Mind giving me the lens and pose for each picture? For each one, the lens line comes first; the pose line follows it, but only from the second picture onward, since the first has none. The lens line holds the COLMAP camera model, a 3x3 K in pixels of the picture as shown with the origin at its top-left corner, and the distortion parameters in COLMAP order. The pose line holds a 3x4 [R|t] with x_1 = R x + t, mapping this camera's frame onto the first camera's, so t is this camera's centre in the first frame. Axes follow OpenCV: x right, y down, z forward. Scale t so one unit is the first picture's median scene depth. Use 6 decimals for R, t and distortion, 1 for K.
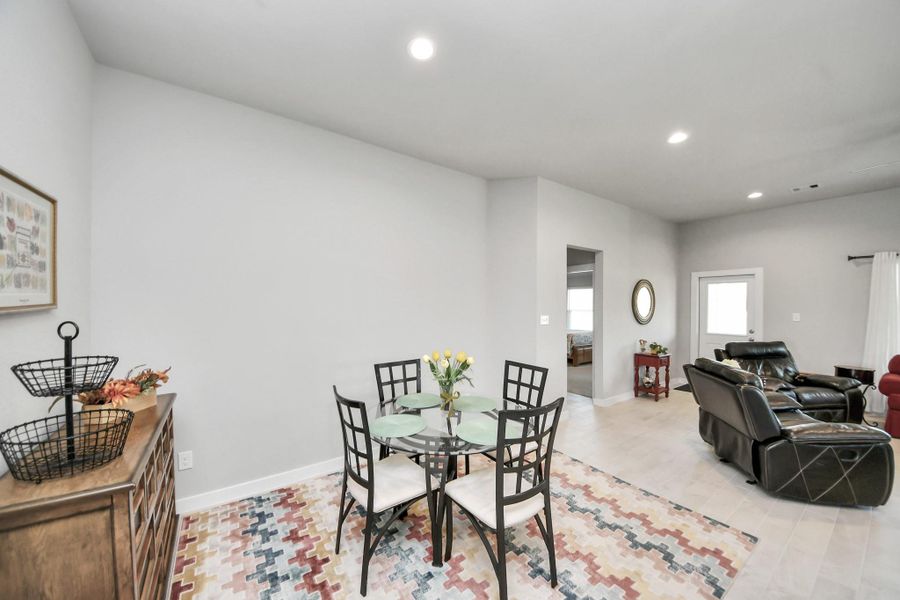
lens RADIAL K [[326.5, 0, 448.9], [0, 326.5, 302.5], [0, 0, 1]] dist [-0.007113, -0.004280]
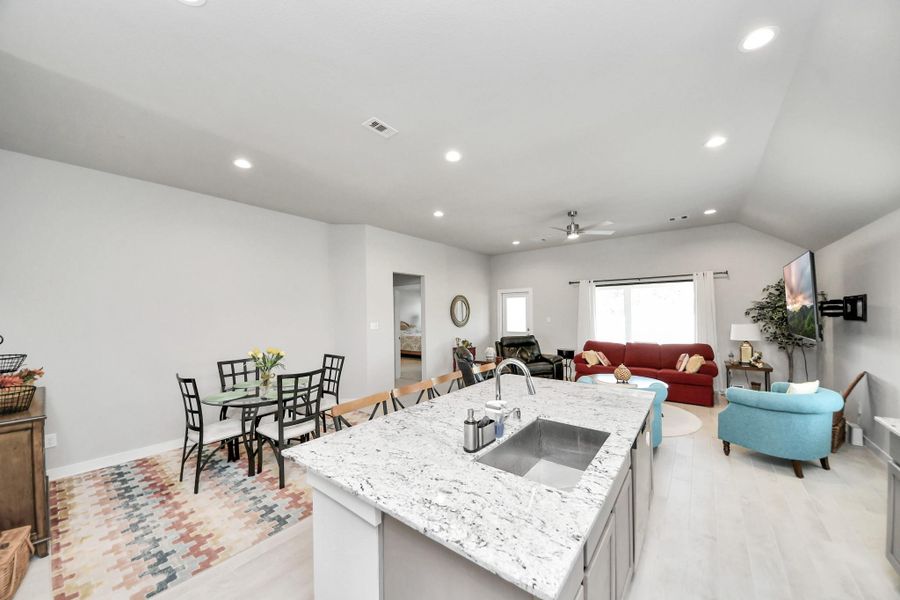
lens RADIAL K [[312.2, 0, 445.9], [0, 312.2, 305.7], [0, 0, 1]] dist [-0.010338, -0.004139]
pose [[0.953090, -0.010104, 0.302517, 0.305251], [0.013850, 0.999852, -0.010240, -0.023721], [-0.302369, 0.013949, 0.953089, -0.568131]]
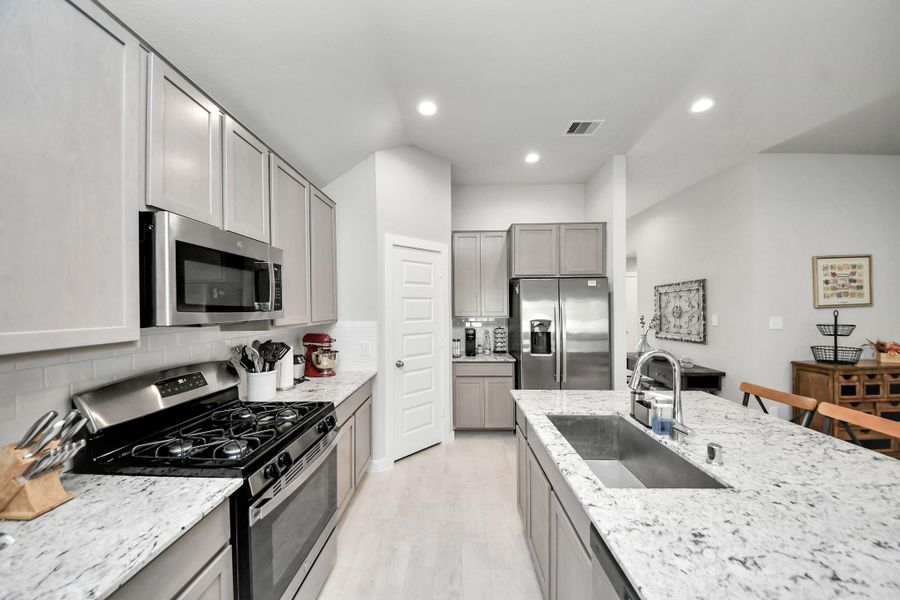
lens RADIAL K [[310.5, 0, 449.7], [0, 310.5, 306.7], [0, 0, 1]] dist [0.000582, -0.005300]
pose [[-0.596547, -0.000527, -0.802578, 1.213662], [0.004928, 0.999979, -0.004319, 0.010431], [0.802563, -0.006532, -0.596531, -0.027928]]
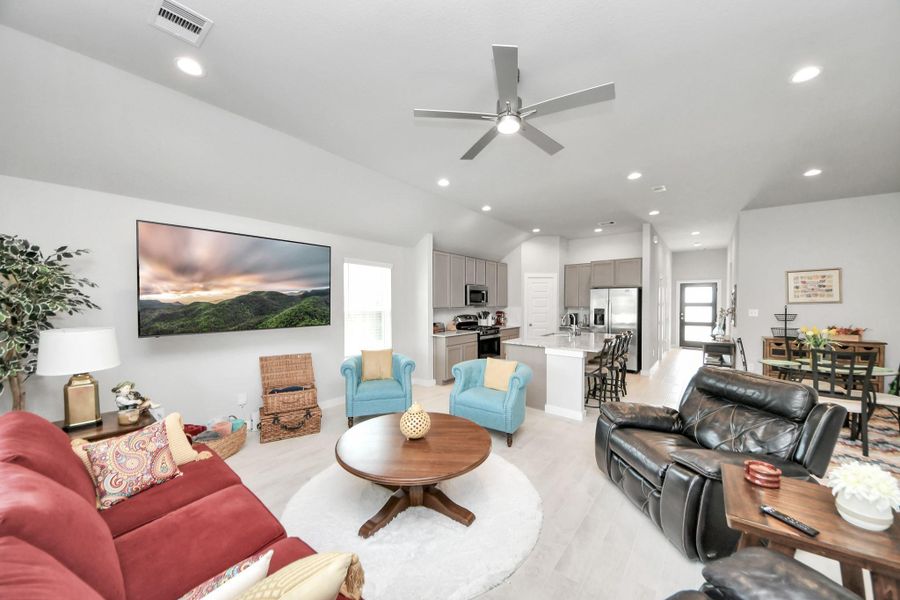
lens RADIAL K [[326.5, 0, 465.7], [0, 326.5, 301.2], [0, 0, 1]] dist [-0.007113, -0.004280]
pose [[-0.949451, -0.001126, -0.313913, 1.854649], [-0.000843, 0.999999, -0.001036, 0.003410], [0.313914, -0.000719, -0.949451, 1.632867]]
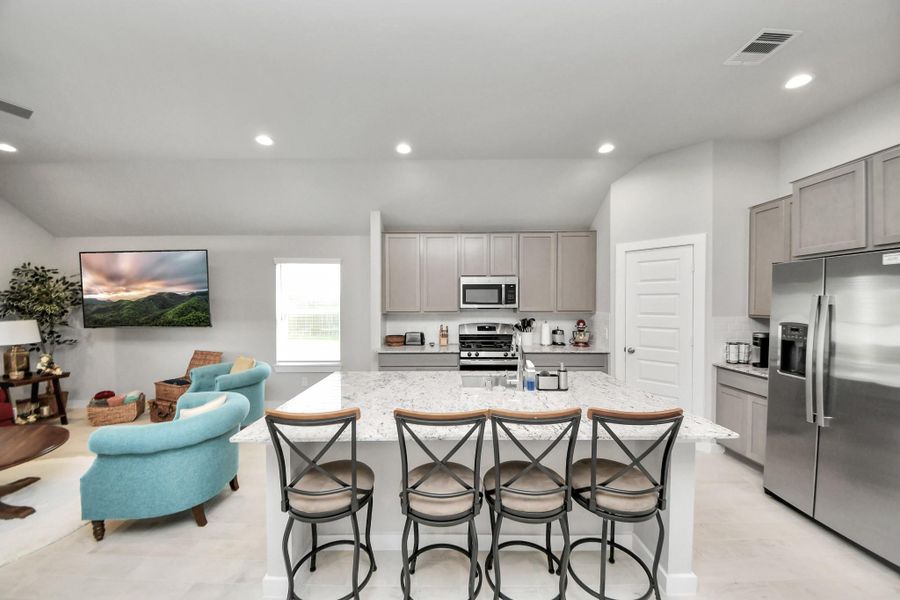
lens RADIAL K [[326.5, 0, 437.5], [0, 326.5, 304.6], [0, 0, 1]] dist [-0.007113, -0.004280]
pose [[-0.812931, -0.007154, 0.582317, 0.310731], [-0.003217, 0.999964, 0.007794, 0.005604], [-0.582352, 0.004463, -0.812925, 0.753707]]
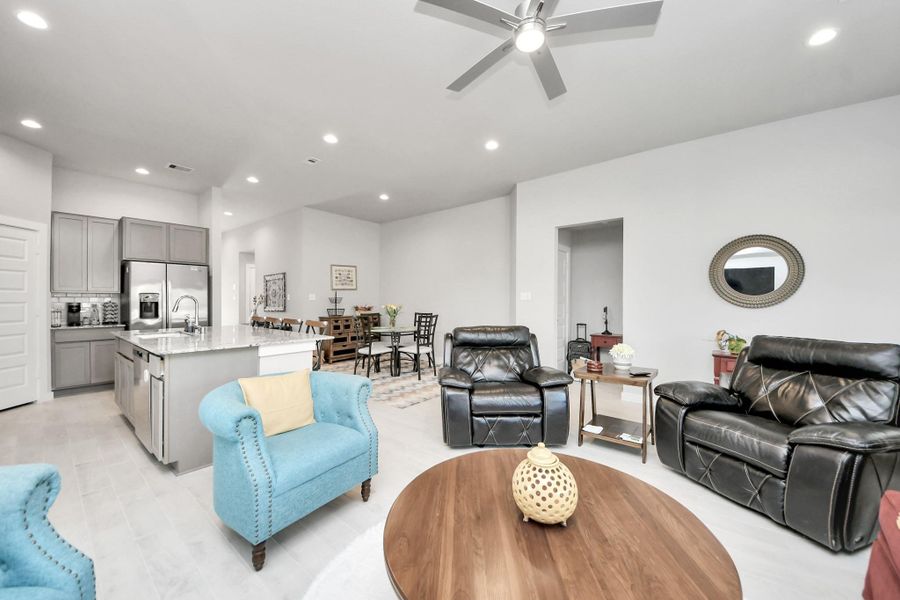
lens RADIAL K [[326.5, 0, 443.5], [0, 326.5, 299.4], [0, 0, 1]] dist [-0.007113, -0.004280]
pose [[0.289682, 0.001213, -0.957122, 2.069762], [-0.001454, 0.999999, 0.000828, 0.084568], [0.957122, 0.001152, 0.289683, 0.494496]]
